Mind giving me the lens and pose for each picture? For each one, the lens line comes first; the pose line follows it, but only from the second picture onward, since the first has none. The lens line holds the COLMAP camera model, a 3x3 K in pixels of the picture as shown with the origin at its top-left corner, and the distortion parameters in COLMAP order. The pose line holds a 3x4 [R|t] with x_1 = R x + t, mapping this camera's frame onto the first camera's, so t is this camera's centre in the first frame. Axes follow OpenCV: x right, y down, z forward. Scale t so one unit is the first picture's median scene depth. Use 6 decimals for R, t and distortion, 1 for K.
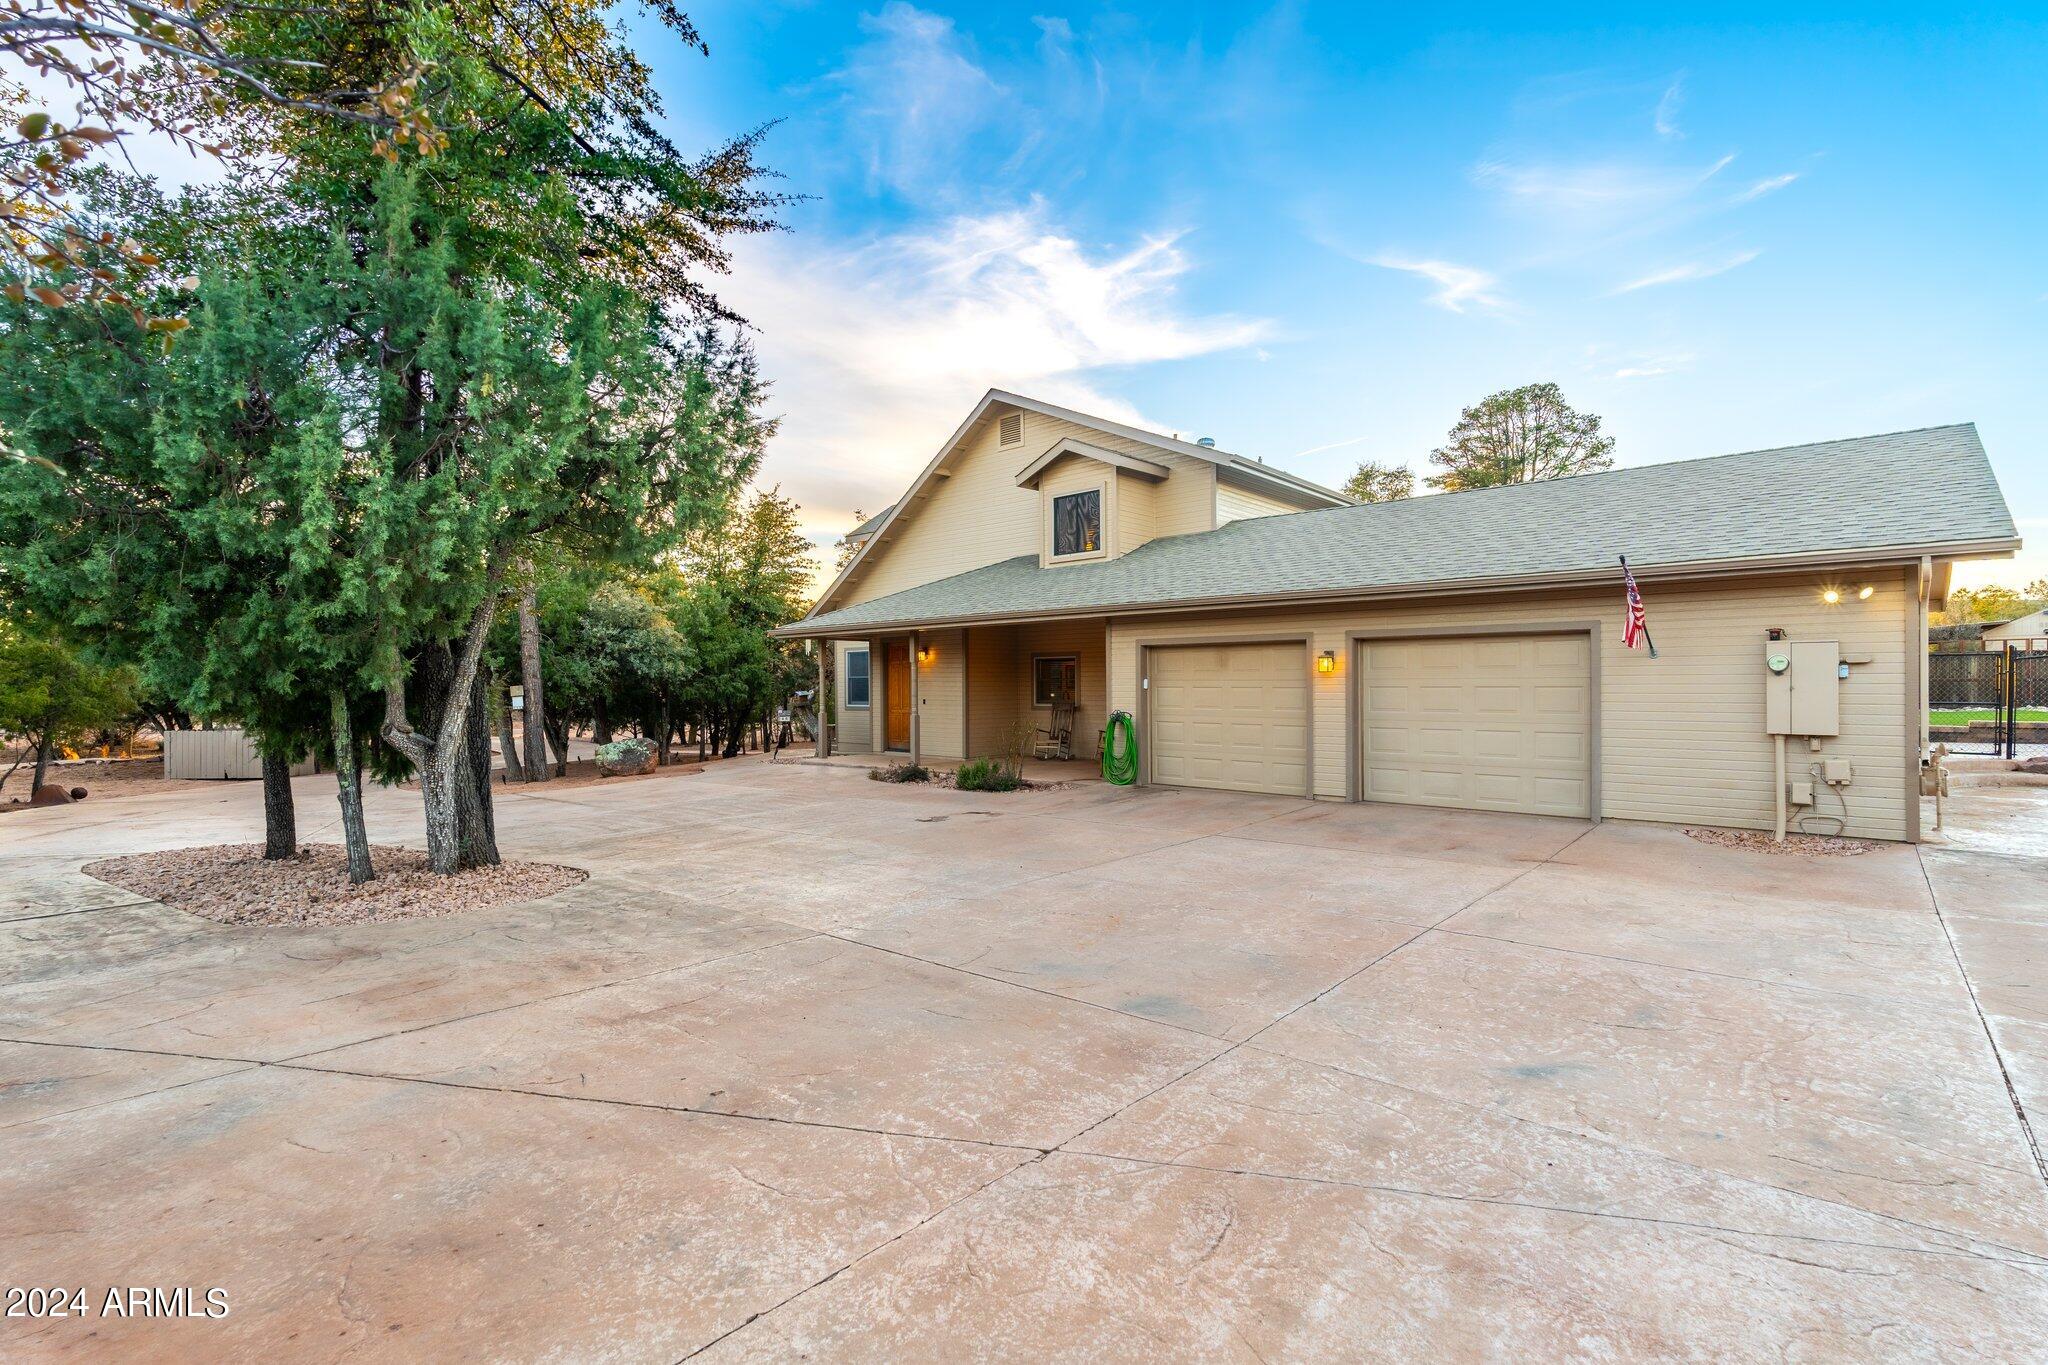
lens RADIAL K [[948.6, 0, 1024.0], [0, 948.6, 682.5], [0, 0, 1]] dist [0.001819, 0.000246]
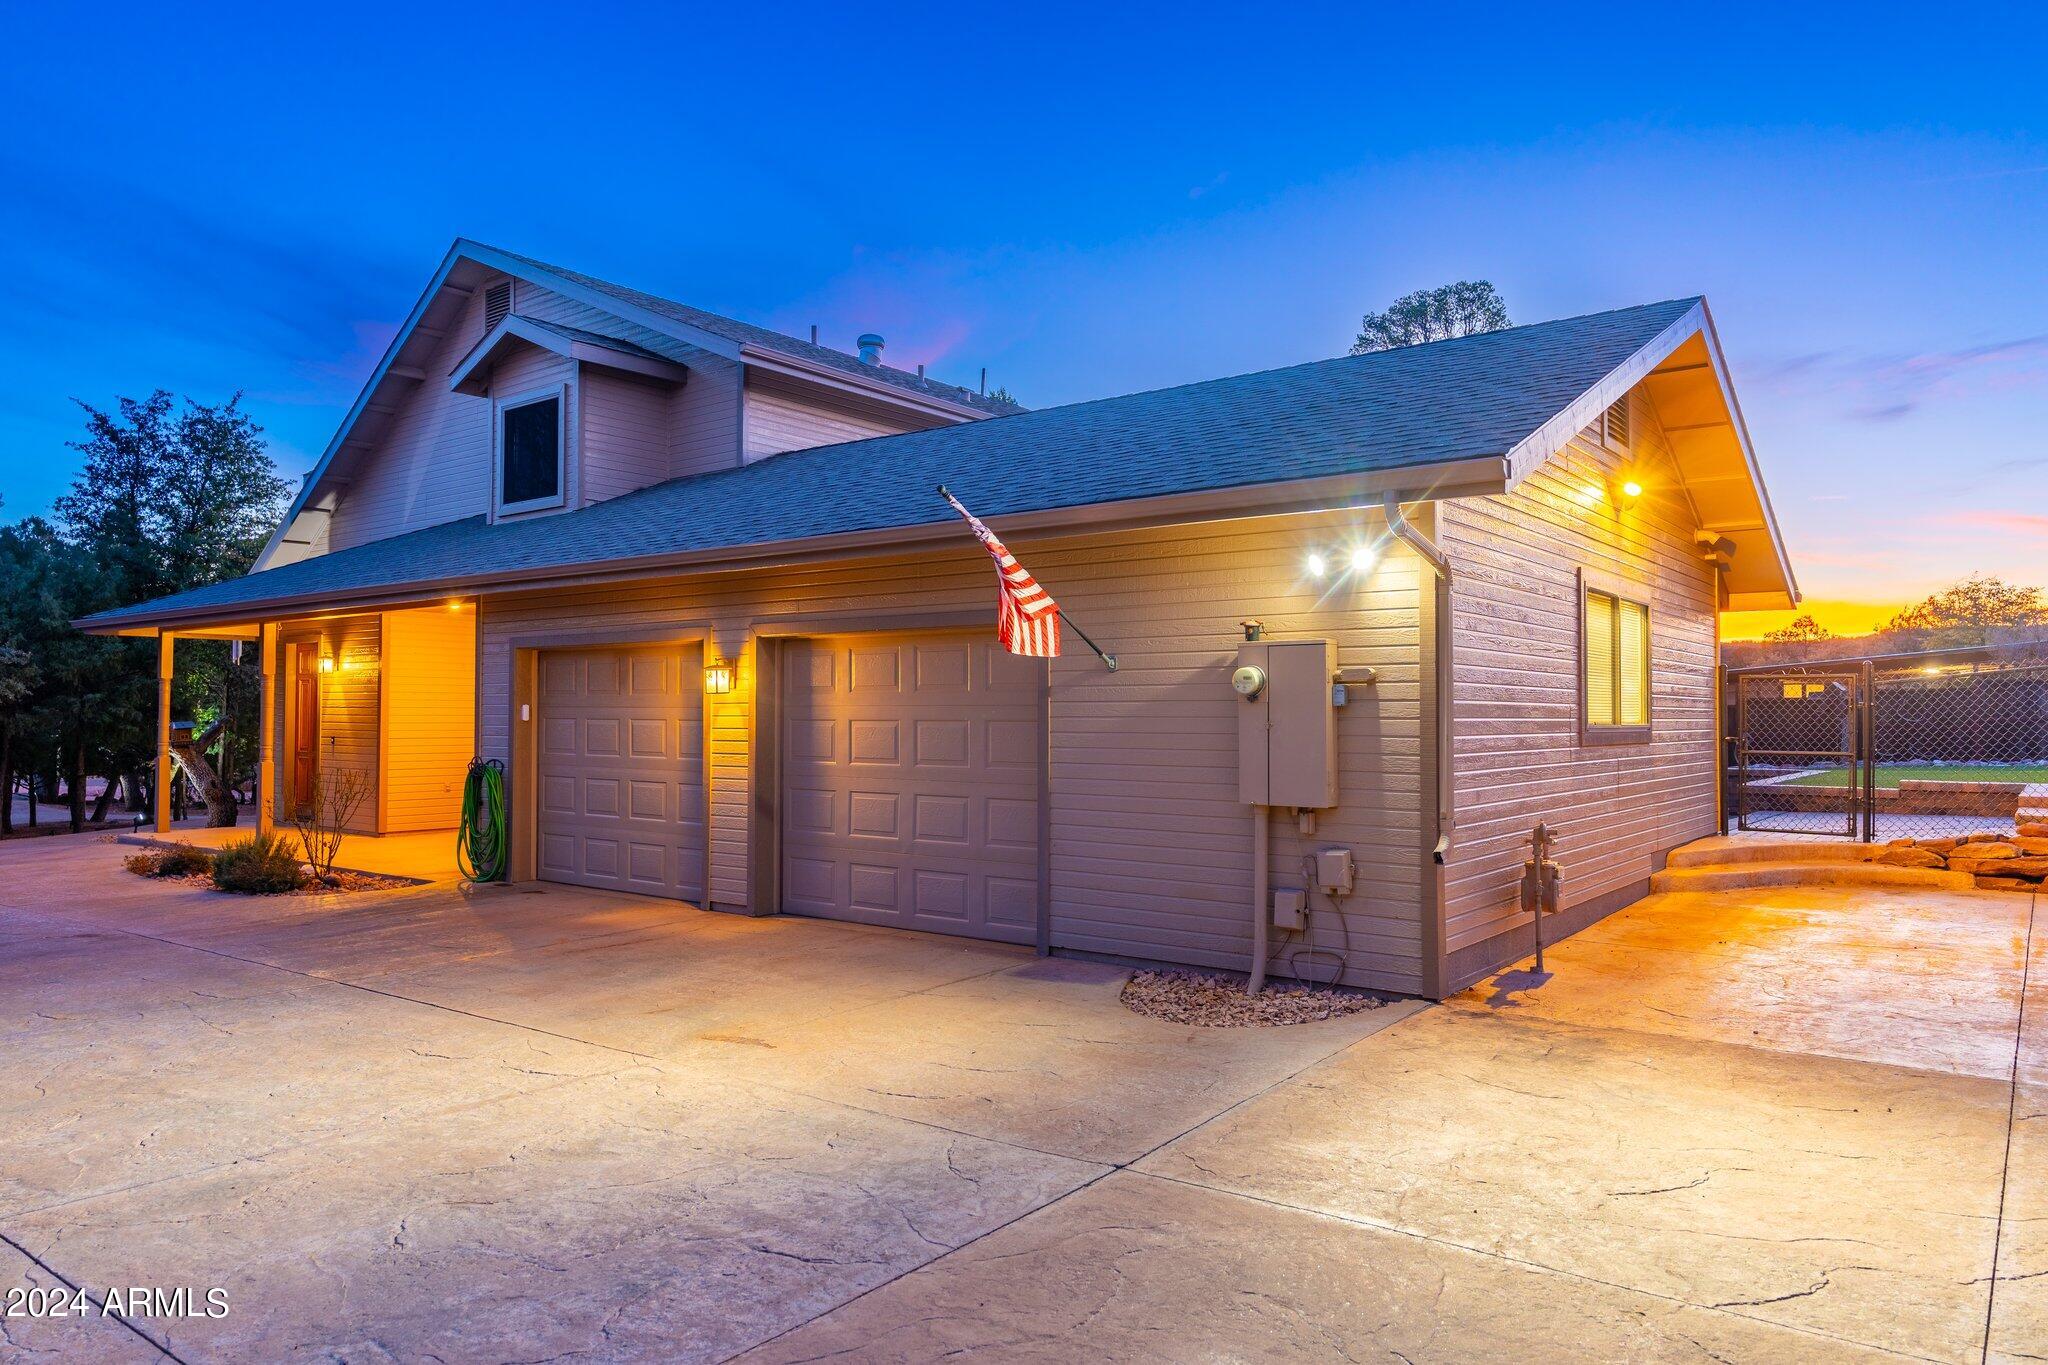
lens RADIAL K [[1360.6, 0, 1024.0], [0, 1360.6, 682.5], [0, 0, 1]] dist [-0.005610, -0.000978]
pose [[0.997667, 0.010442, 0.067464, 0.384431], [-0.008846, 0.999675, -0.023905, 0.000520], [-0.067692, 0.023253, 0.997435, 0.121802]]
